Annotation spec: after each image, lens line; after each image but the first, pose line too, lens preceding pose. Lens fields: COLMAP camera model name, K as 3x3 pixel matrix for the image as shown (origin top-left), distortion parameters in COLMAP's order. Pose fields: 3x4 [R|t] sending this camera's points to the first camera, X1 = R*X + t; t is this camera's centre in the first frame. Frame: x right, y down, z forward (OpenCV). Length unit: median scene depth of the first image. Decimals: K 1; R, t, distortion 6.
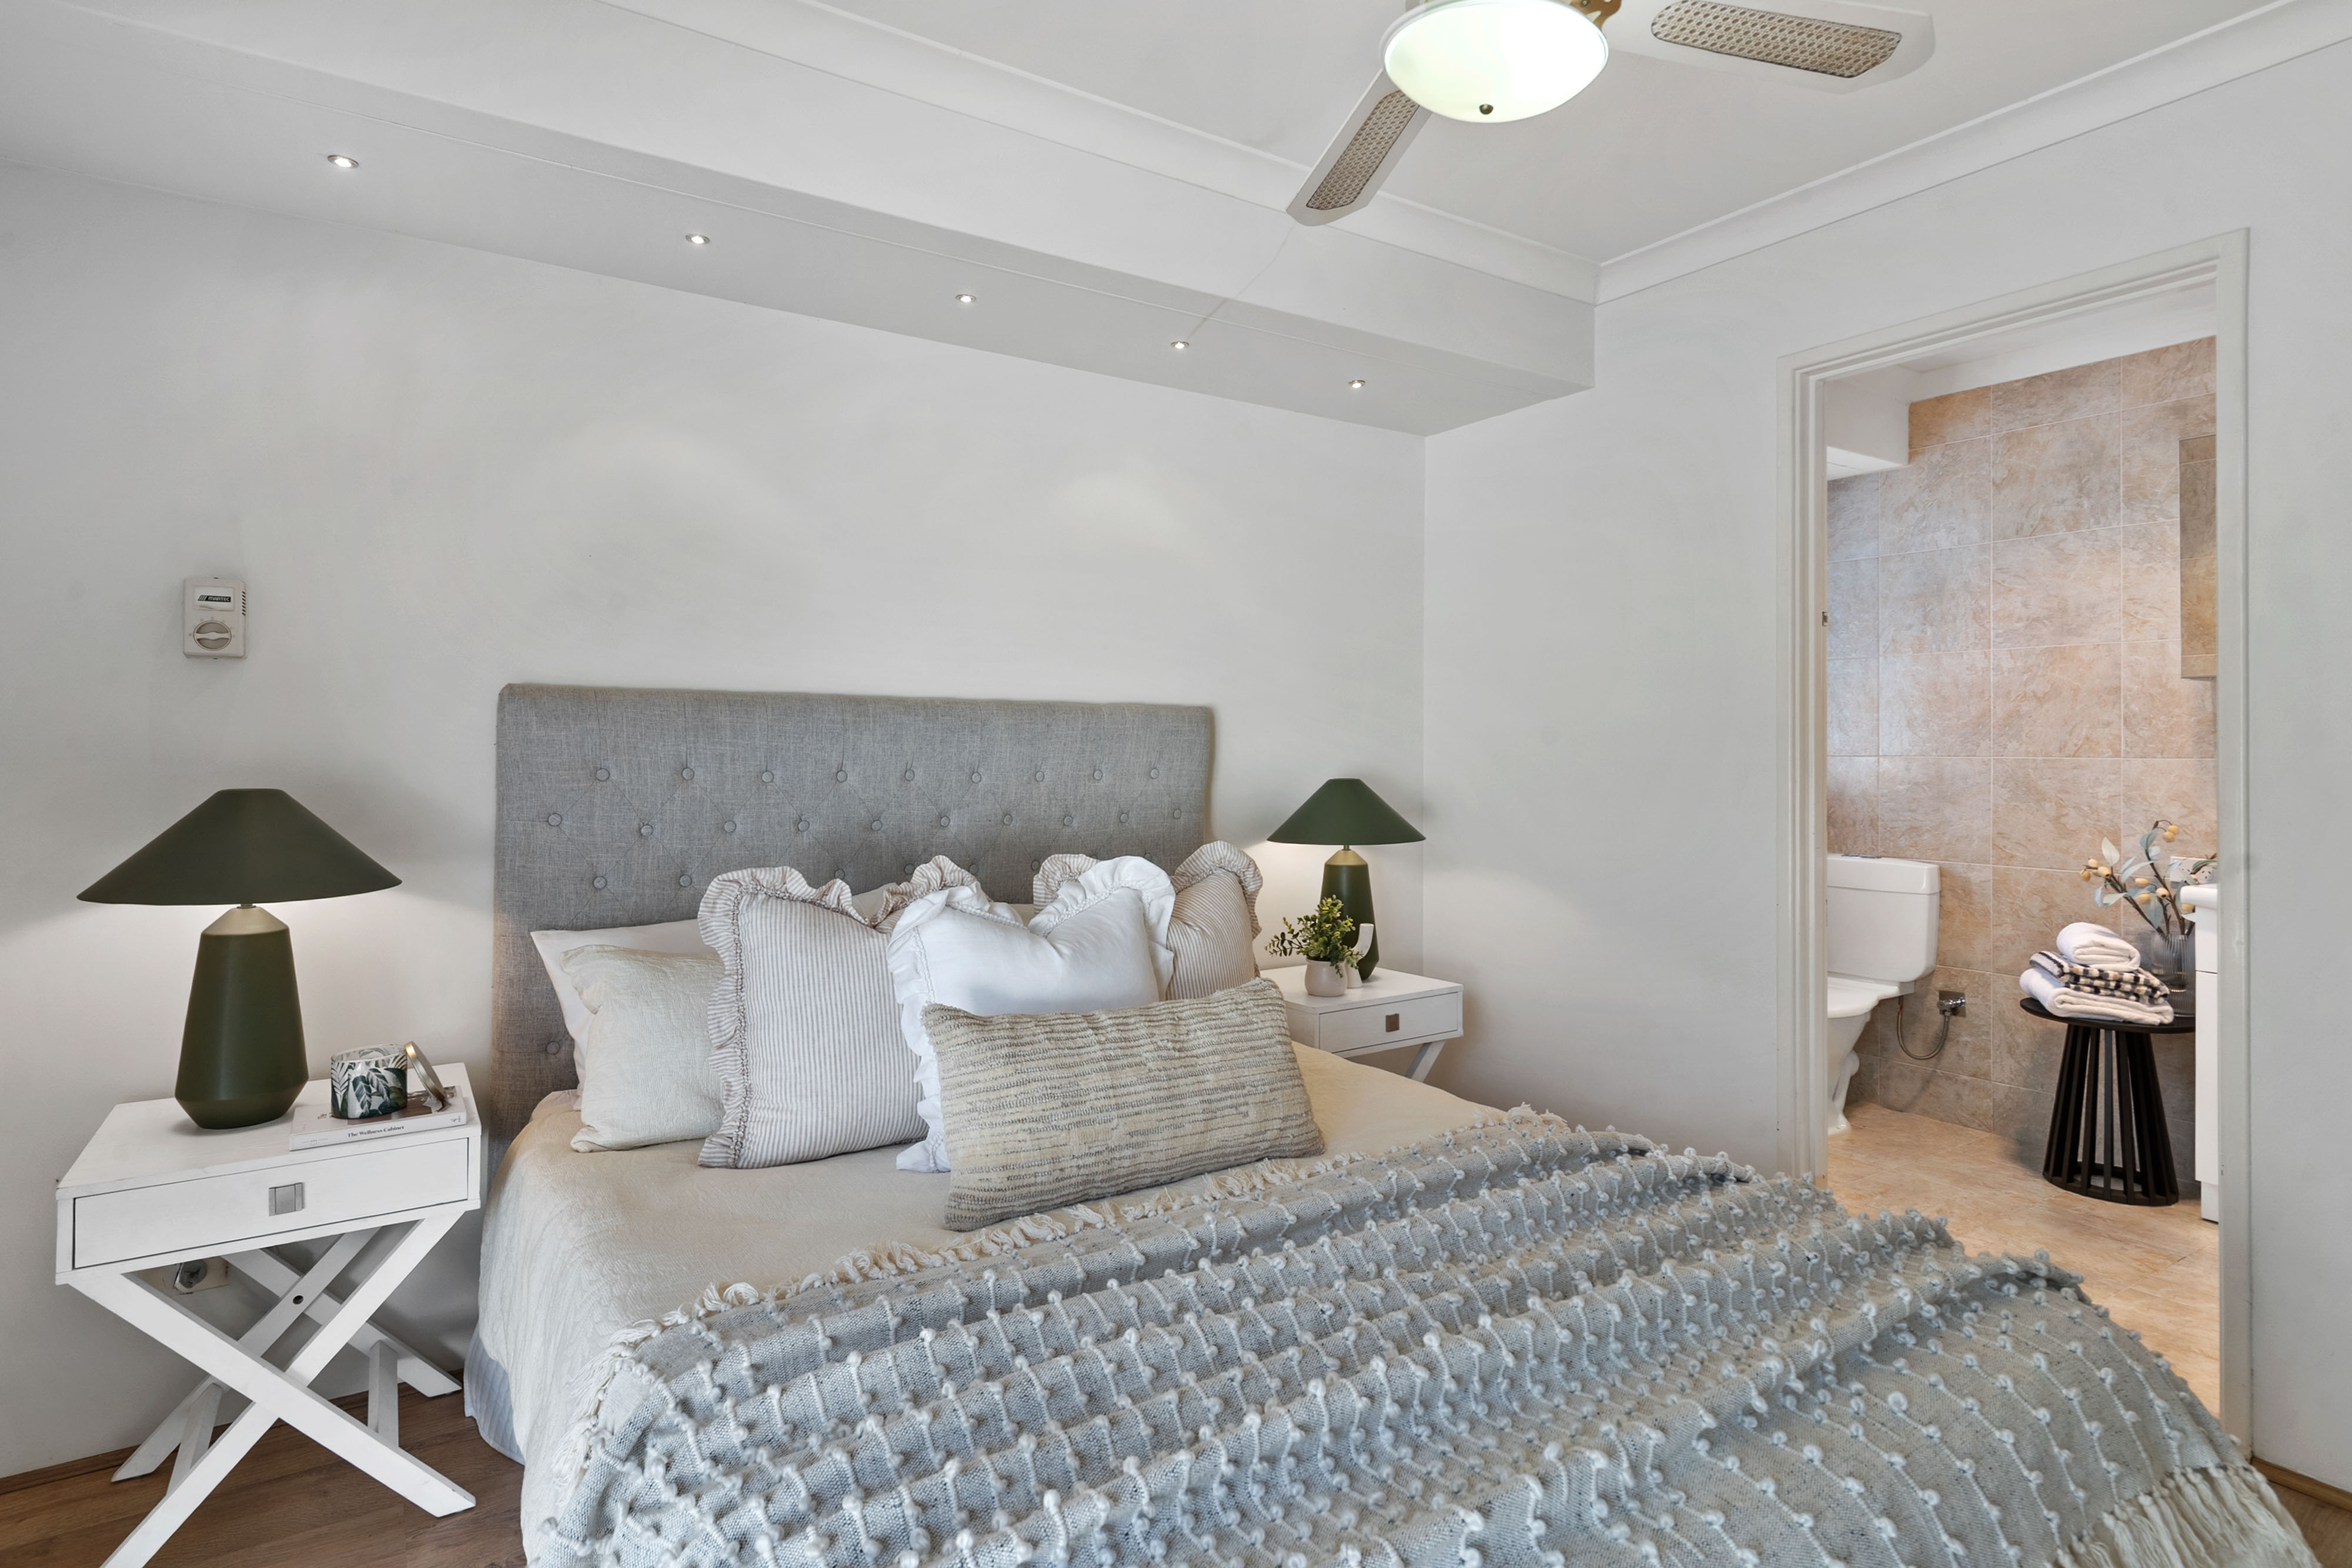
lens RADIAL K [[1234.2, 0, 1176.2], [0, 1234.2, 743.0], [0, 0, 1]] dist [0.002271, 0.000579]
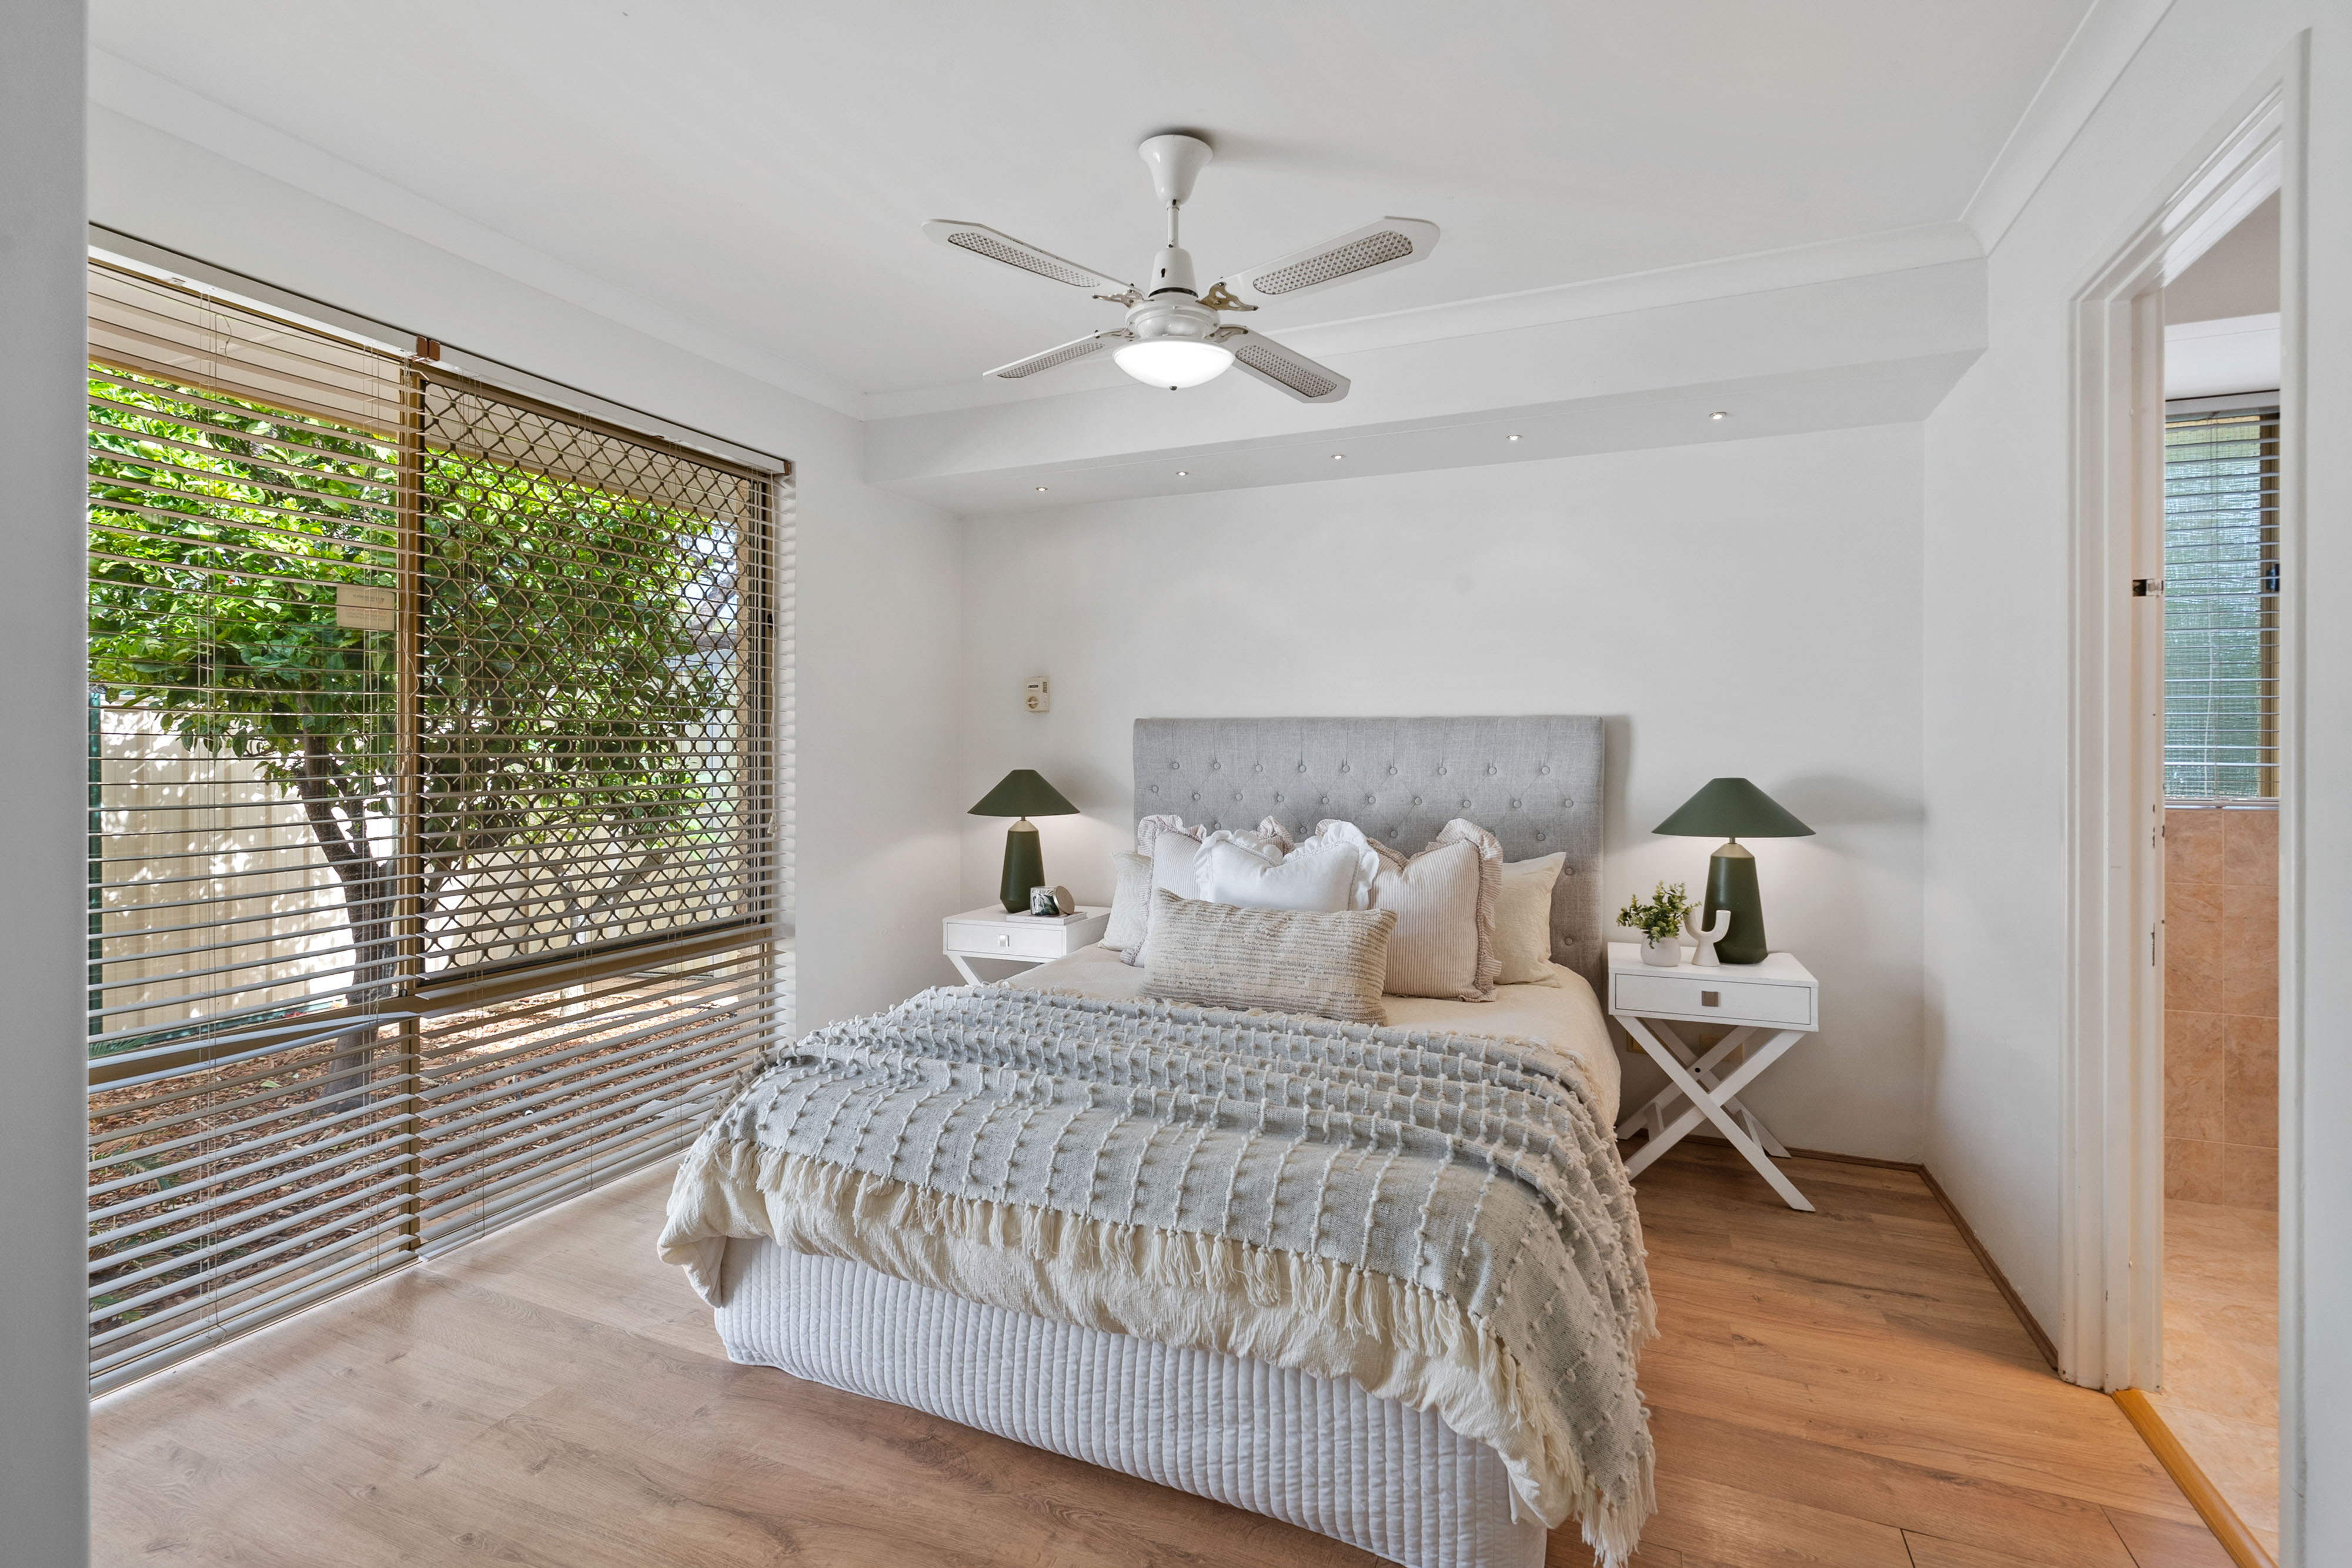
lens RADIAL K [[1099.9, 0, 1147.6], [0, 1099.9, 756.0], [0, 0, 1]] dist [0.000868, 0.000321]
pose [[0.546655, 0.000156, -0.837358, 0.819175], [0.005756, 0.999976, 0.003944, 0.004073], [0.837338, -0.006975, 0.546640, 0.052541]]
